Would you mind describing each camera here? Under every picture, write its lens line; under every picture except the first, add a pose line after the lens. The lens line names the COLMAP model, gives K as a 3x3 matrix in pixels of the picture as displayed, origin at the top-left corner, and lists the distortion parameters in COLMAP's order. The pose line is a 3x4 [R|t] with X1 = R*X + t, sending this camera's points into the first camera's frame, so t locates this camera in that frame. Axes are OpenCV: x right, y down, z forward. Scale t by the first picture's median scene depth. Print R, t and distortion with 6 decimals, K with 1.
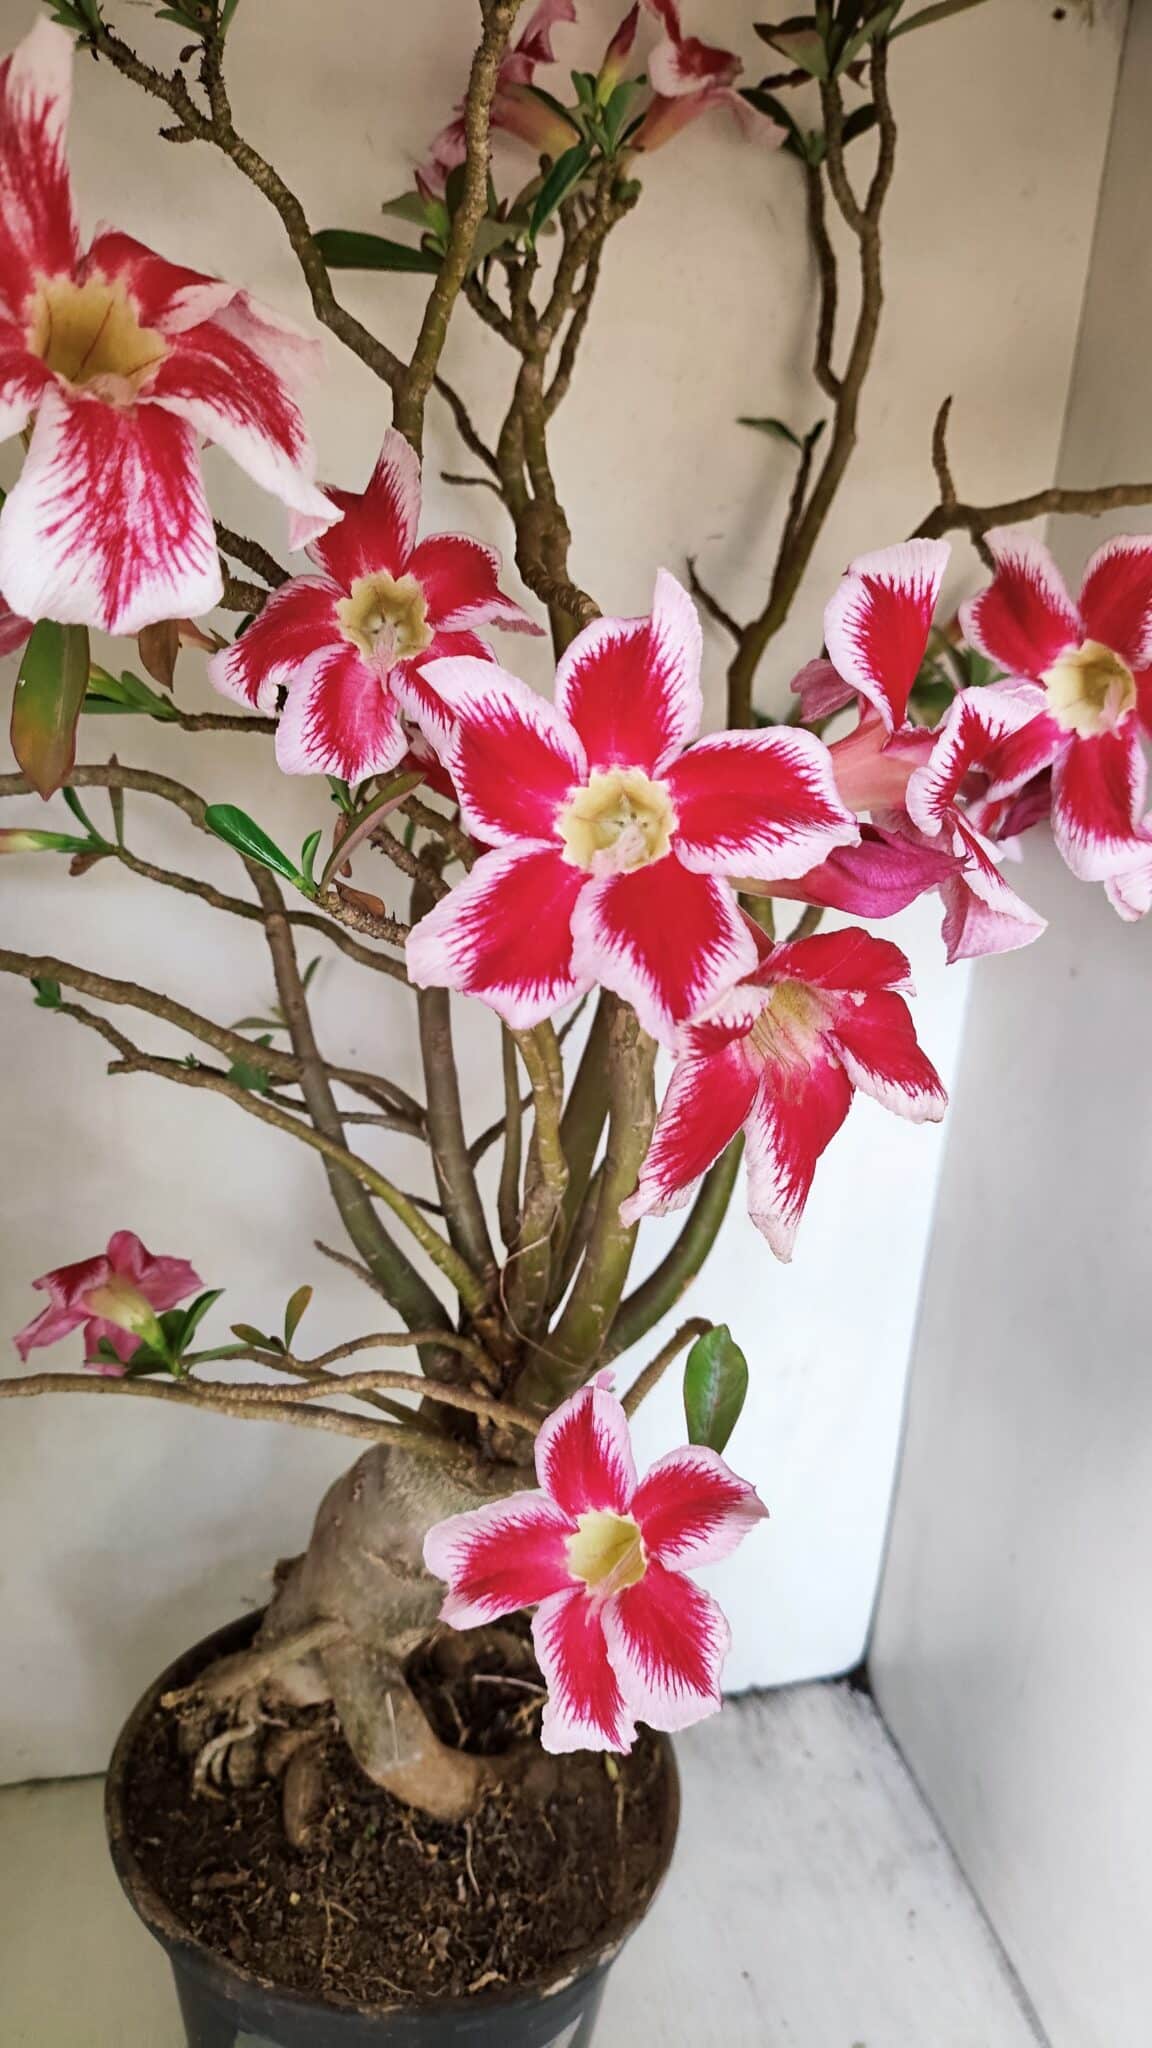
lens RADIAL K [[1579.3, 0, 569.1], [0, 1579.3, 1022.5], [0, 0, 1]] dist [0.068336, -0.119340]
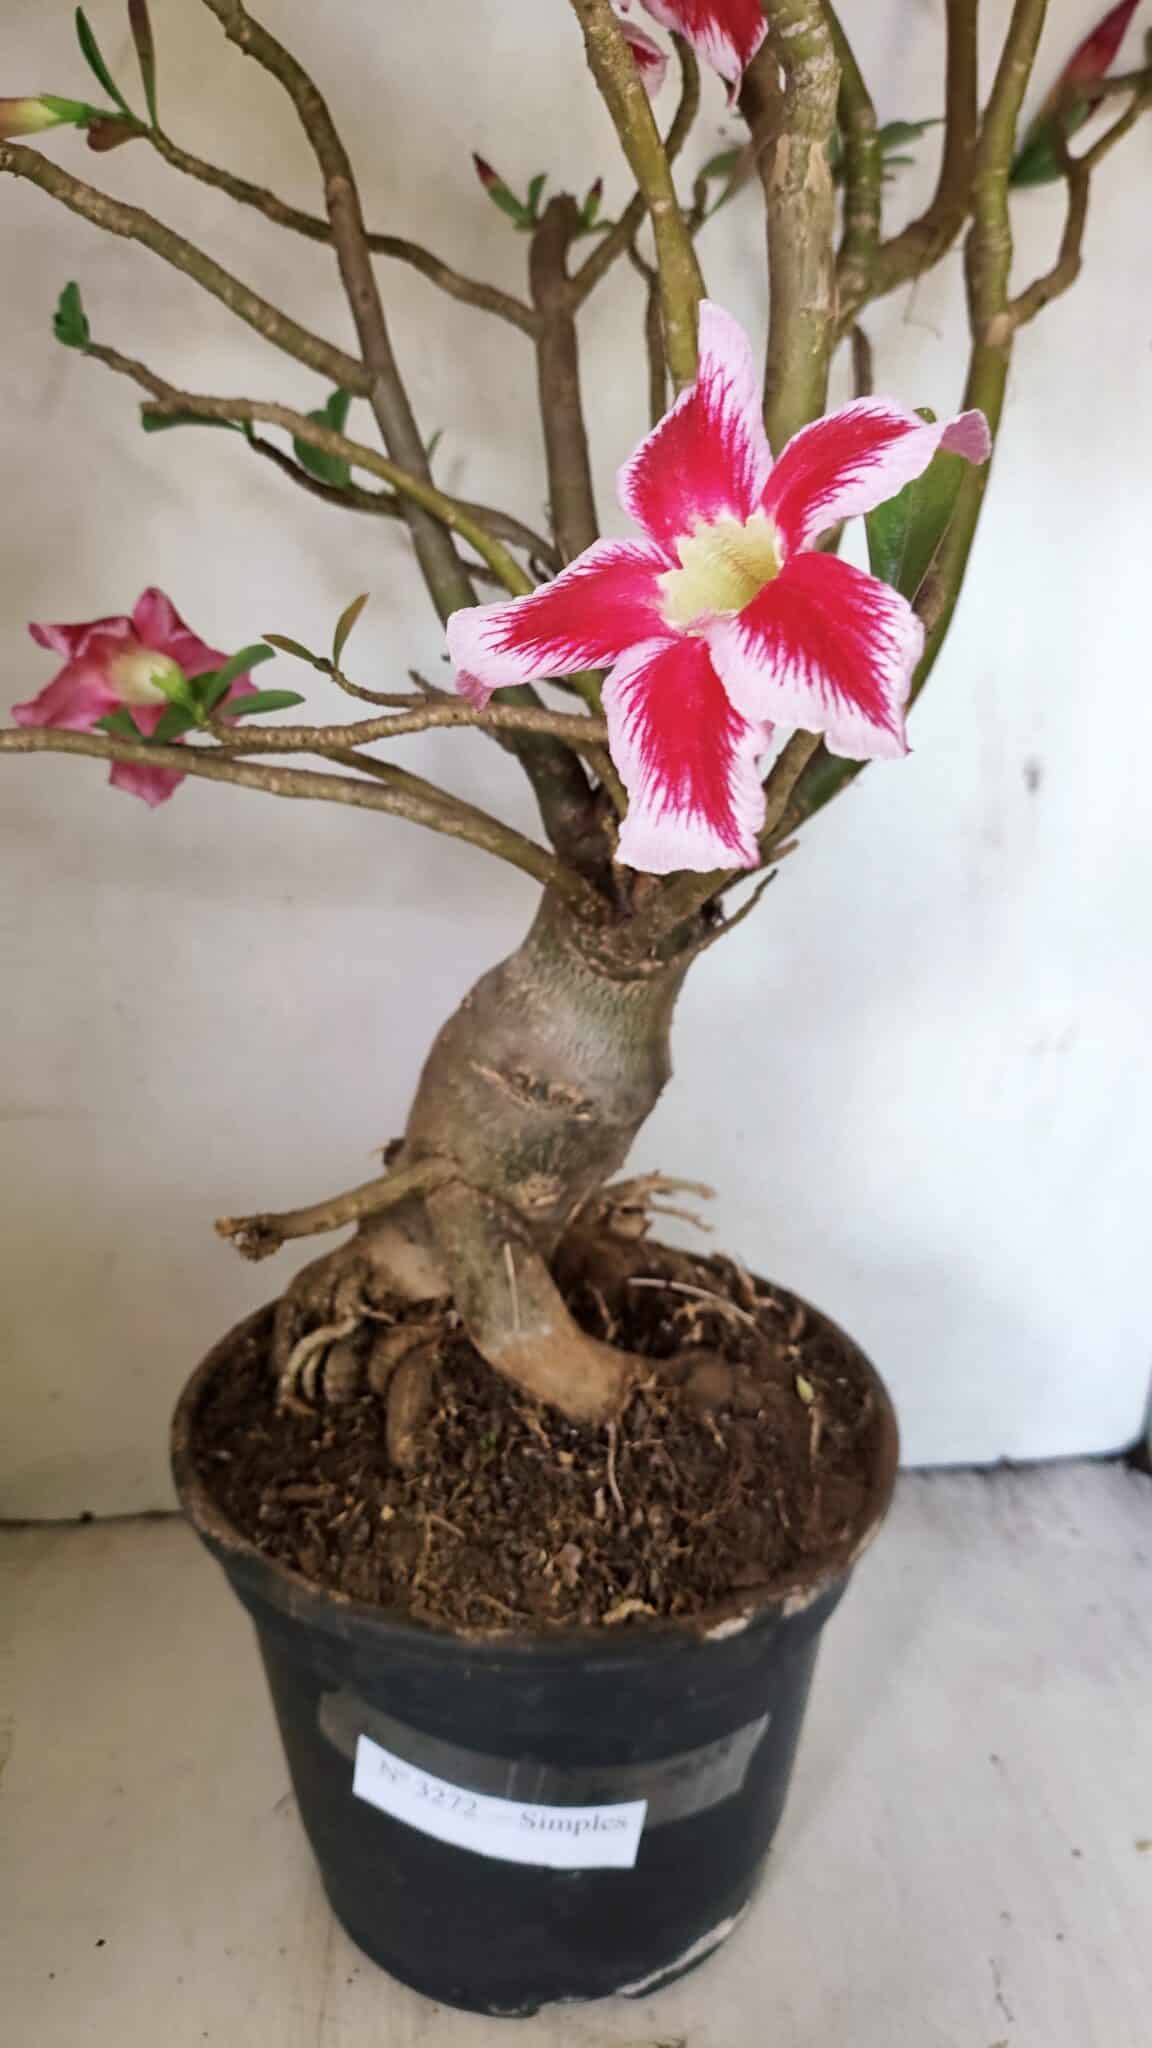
lens RADIAL K [[1579.3, 0, 603.8], [0, 1579.3, 1000.0], [0, 0, 1]] dist [0.068336, -0.119340]
pose [[0.990801, -0.007660, -0.135113, 0.041966], [0.003570, 0.999529, -0.030491, 0.359400], [0.135283, 0.029728, 0.990361, 0.267410]]
